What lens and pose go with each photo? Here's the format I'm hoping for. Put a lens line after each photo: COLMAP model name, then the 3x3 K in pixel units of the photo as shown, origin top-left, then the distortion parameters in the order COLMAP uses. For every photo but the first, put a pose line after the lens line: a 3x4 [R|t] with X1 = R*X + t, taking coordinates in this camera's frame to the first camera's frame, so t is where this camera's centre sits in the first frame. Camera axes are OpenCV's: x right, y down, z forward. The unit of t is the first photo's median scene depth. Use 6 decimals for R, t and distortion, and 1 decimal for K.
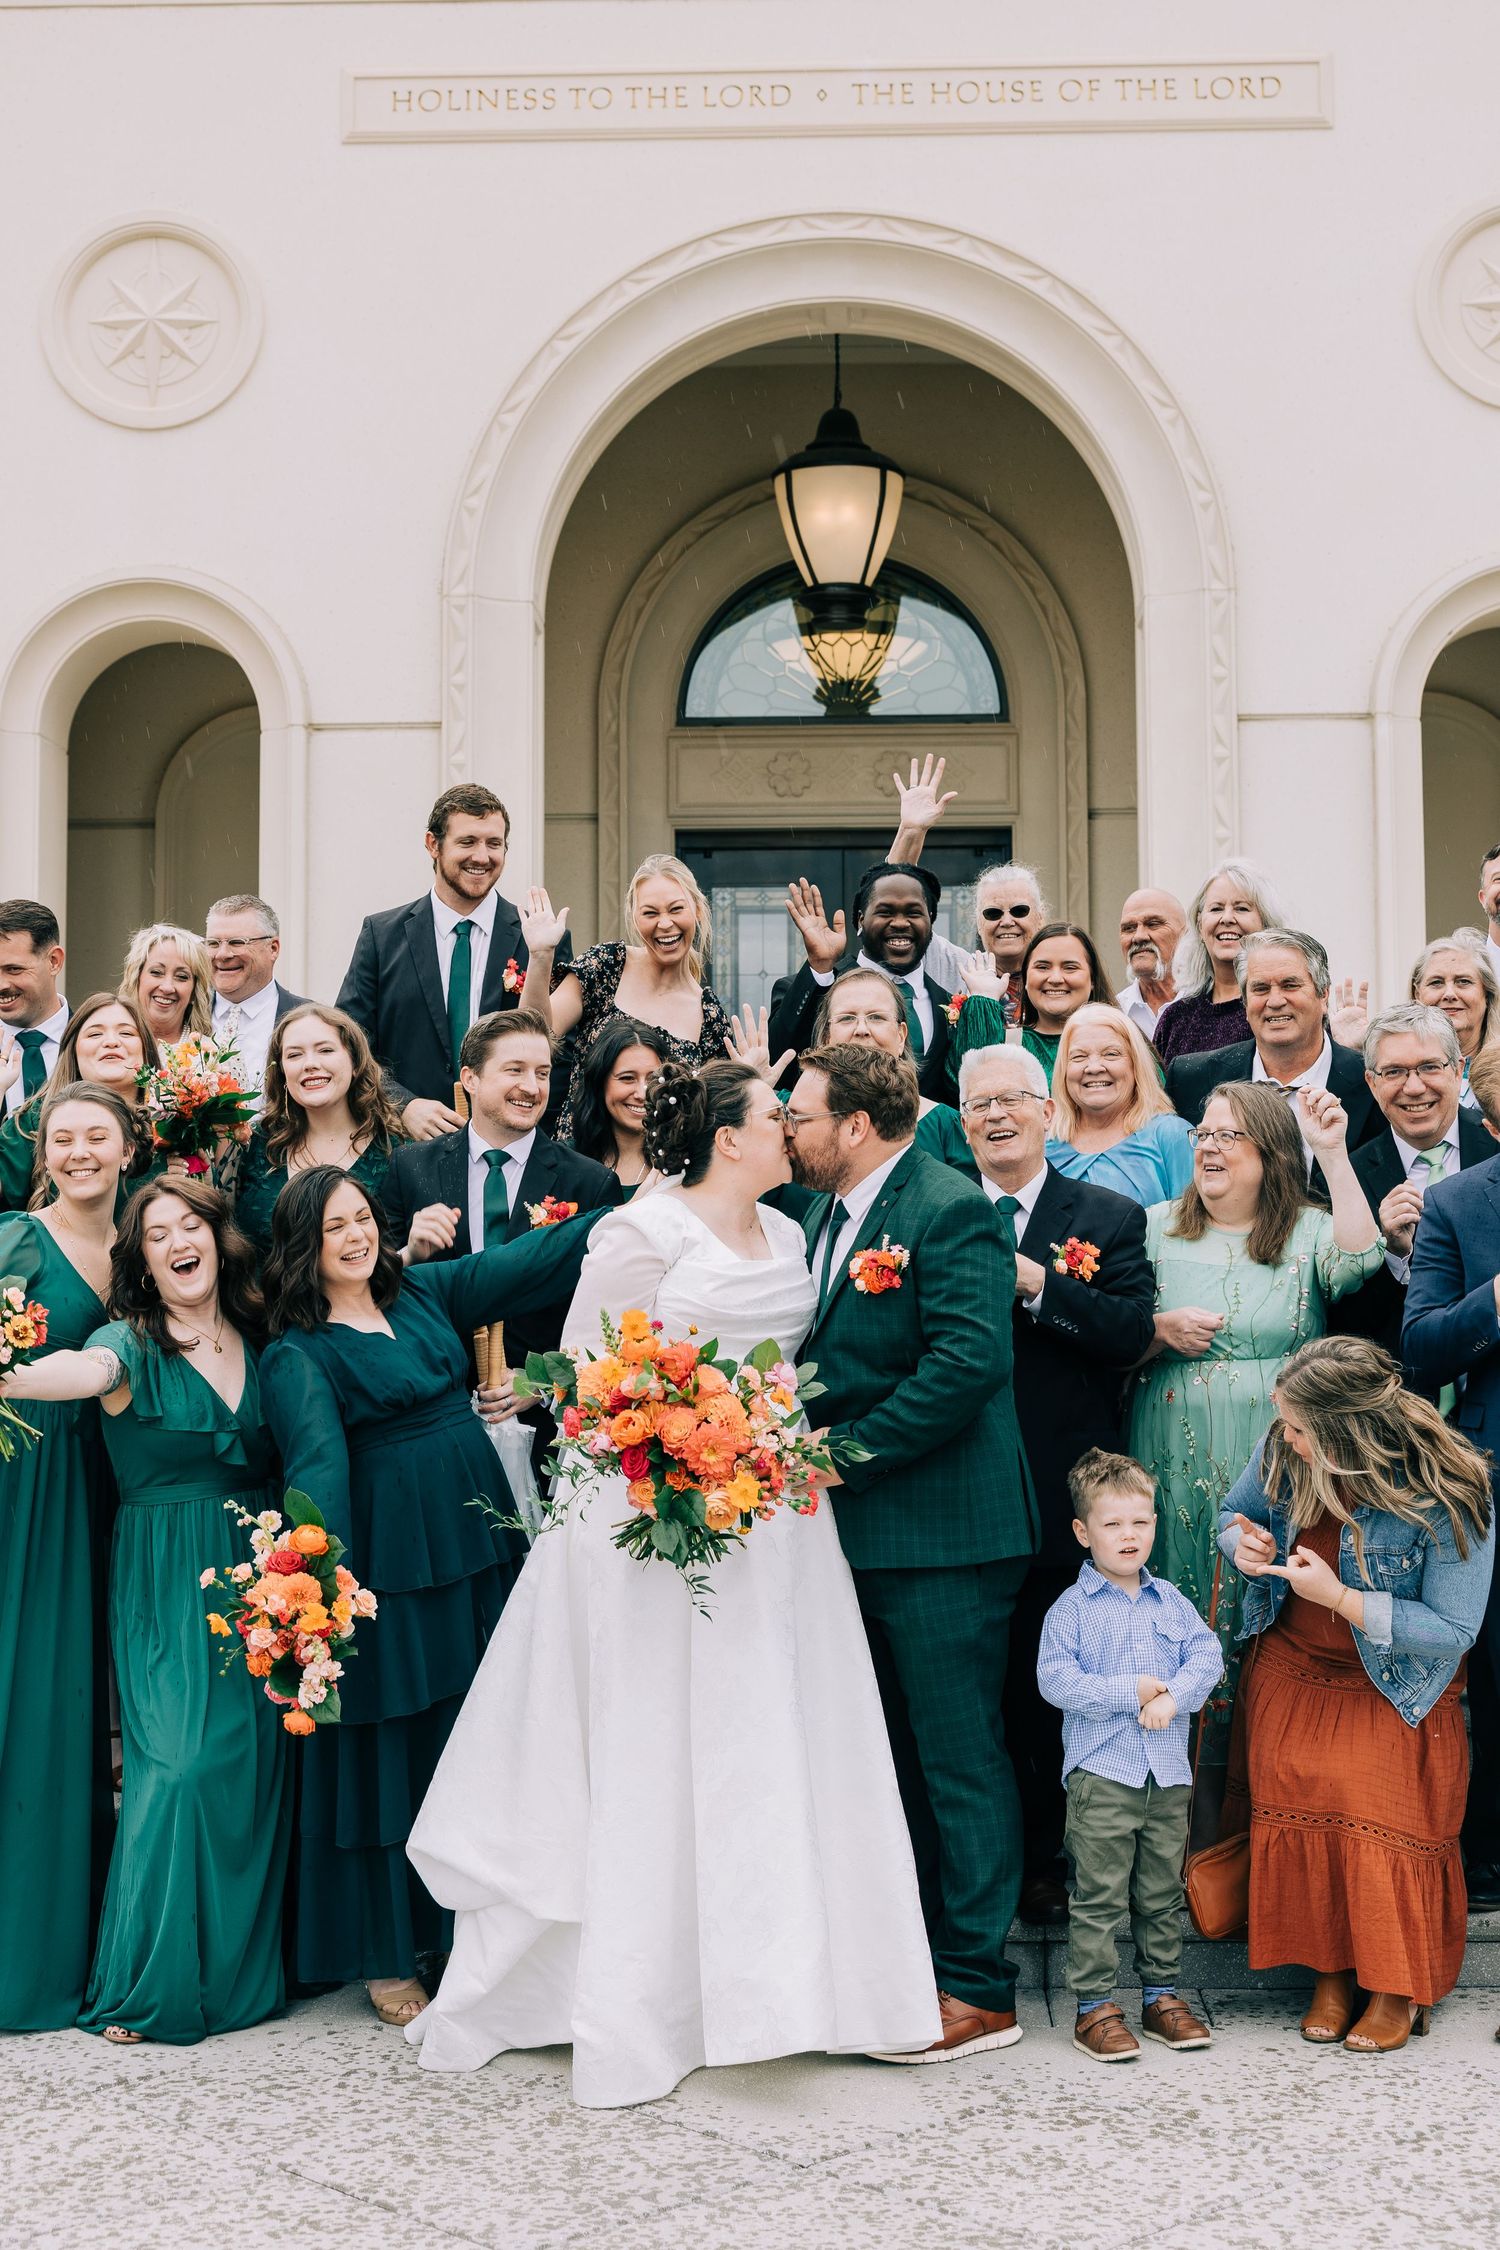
lens RADIAL K [[2916.3, 0, 754.5], [0, 2916.3, 1107.1], [0, 0, 1]] dist [-0.063099, 0.000000]
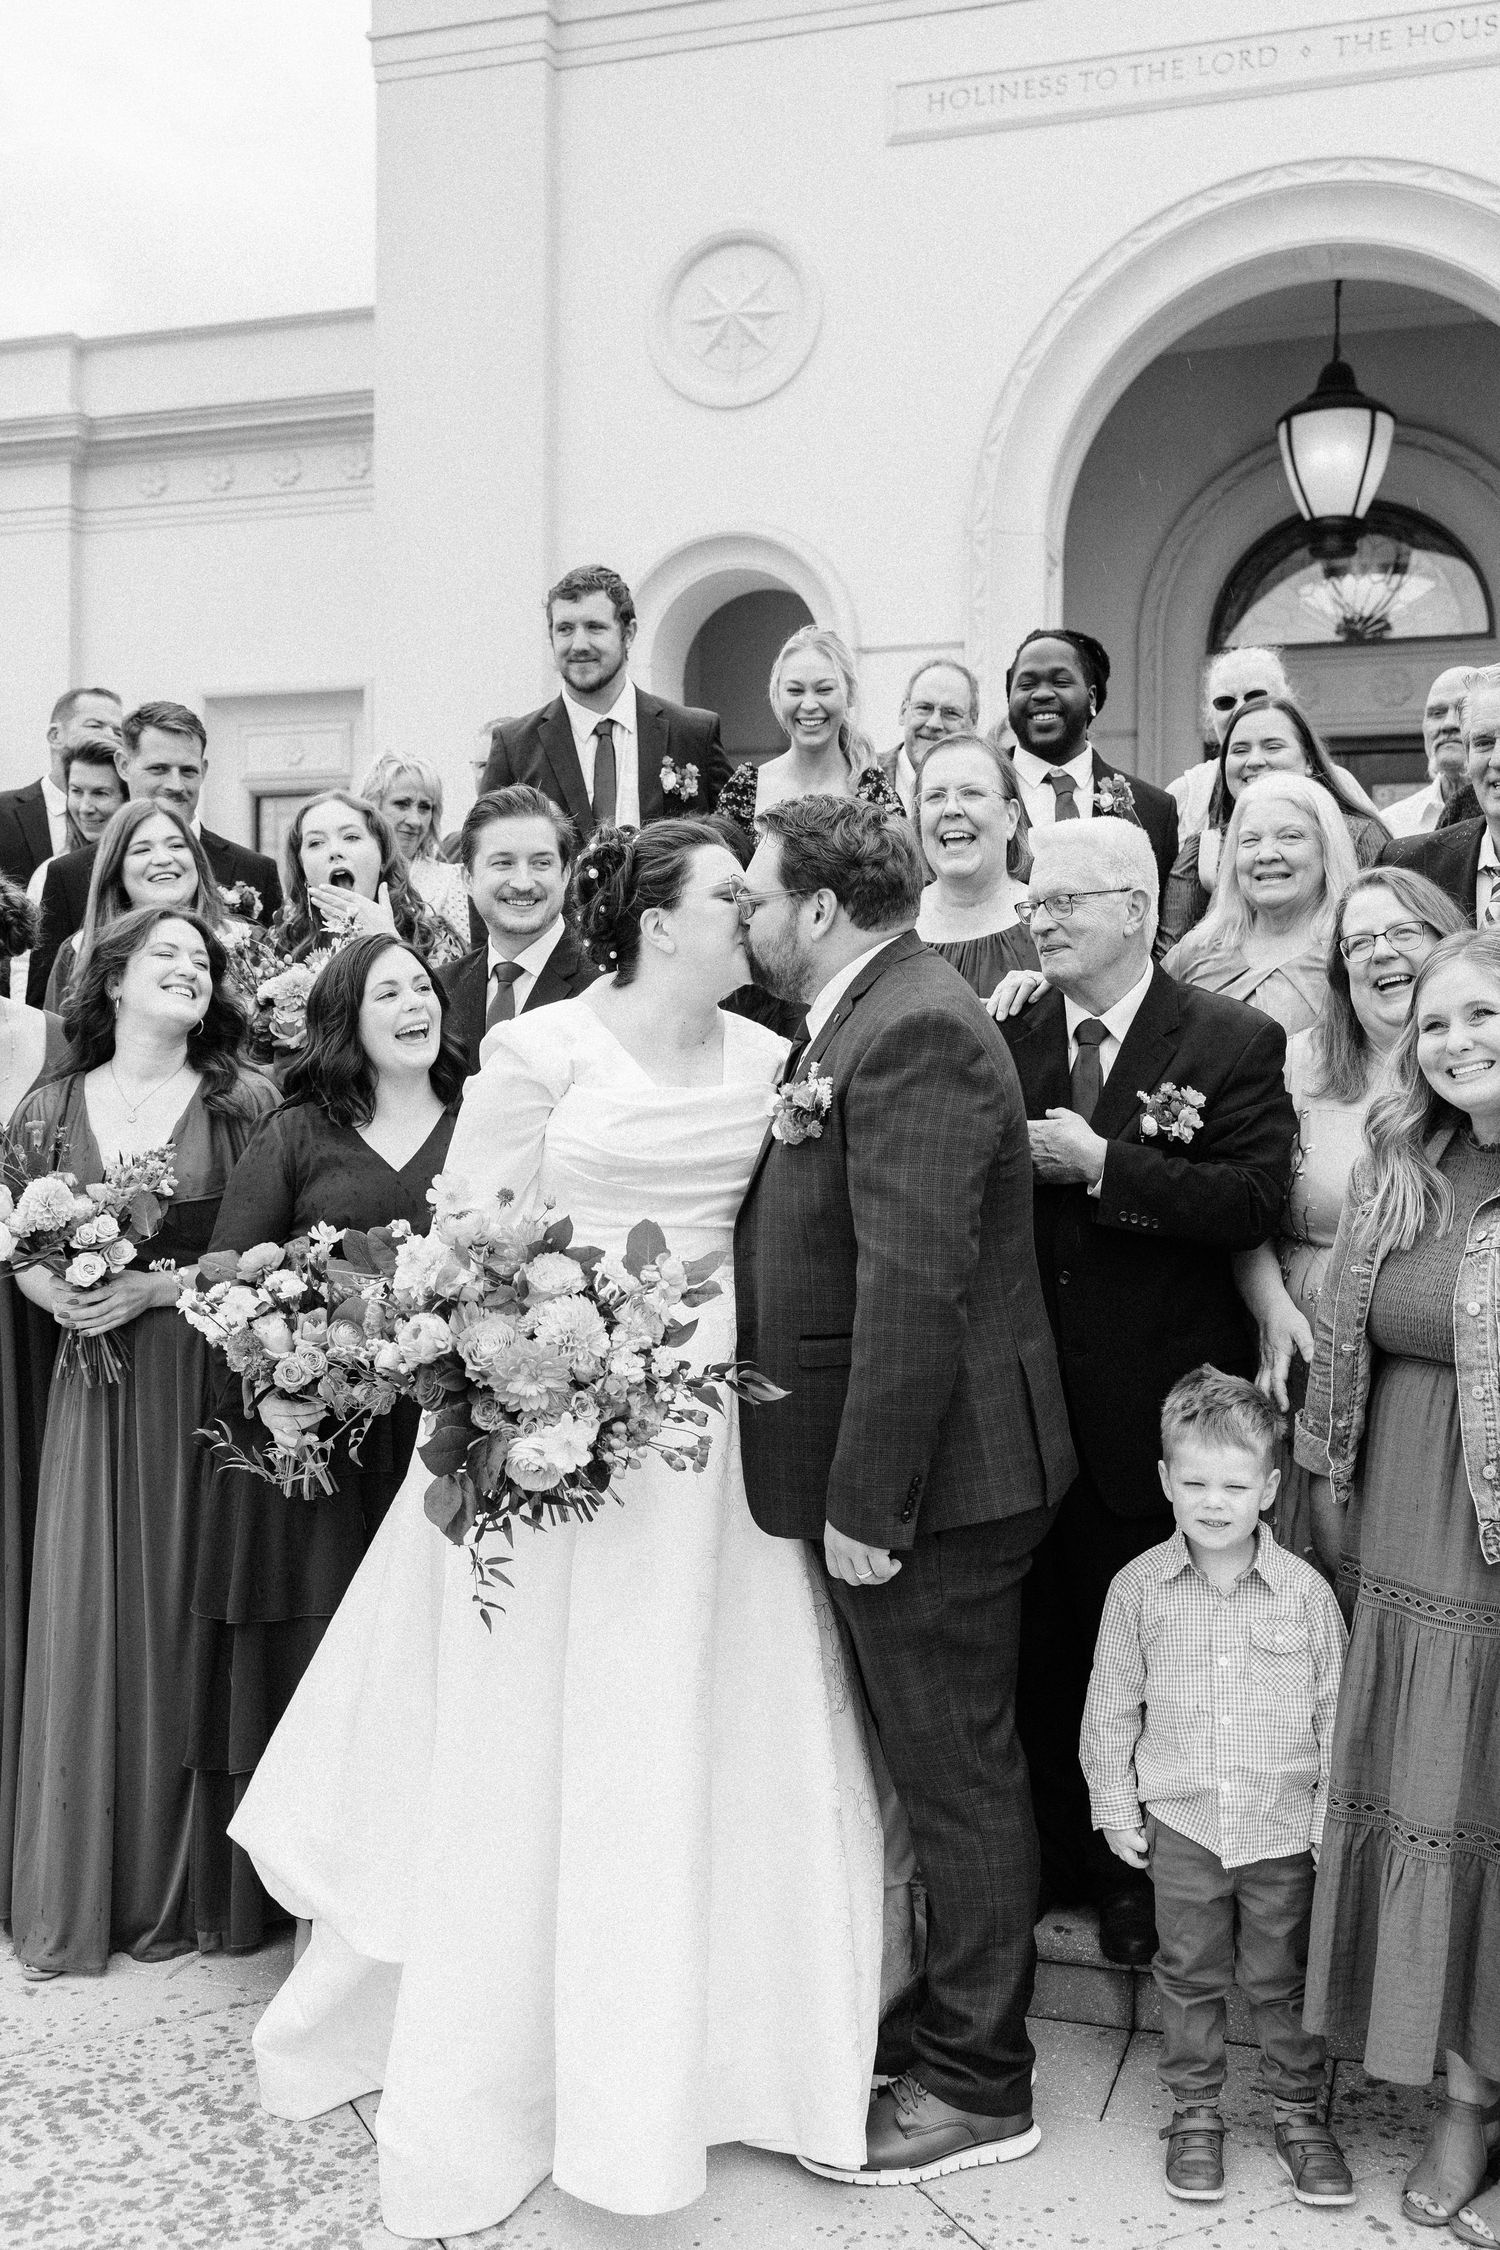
lens RADIAL K [[2051.6, 0, 785.2], [0, 2051.6, 1151.8], [0, 0, 1]] dist [-0.007561, 0.000000]
pose [[0.962350, 0.021697, -0.270946, 0.053288], [0.000171, 0.996761, 0.080424, 0.008182], [0.271814, -0.077443, 0.959229, 0.160291]]
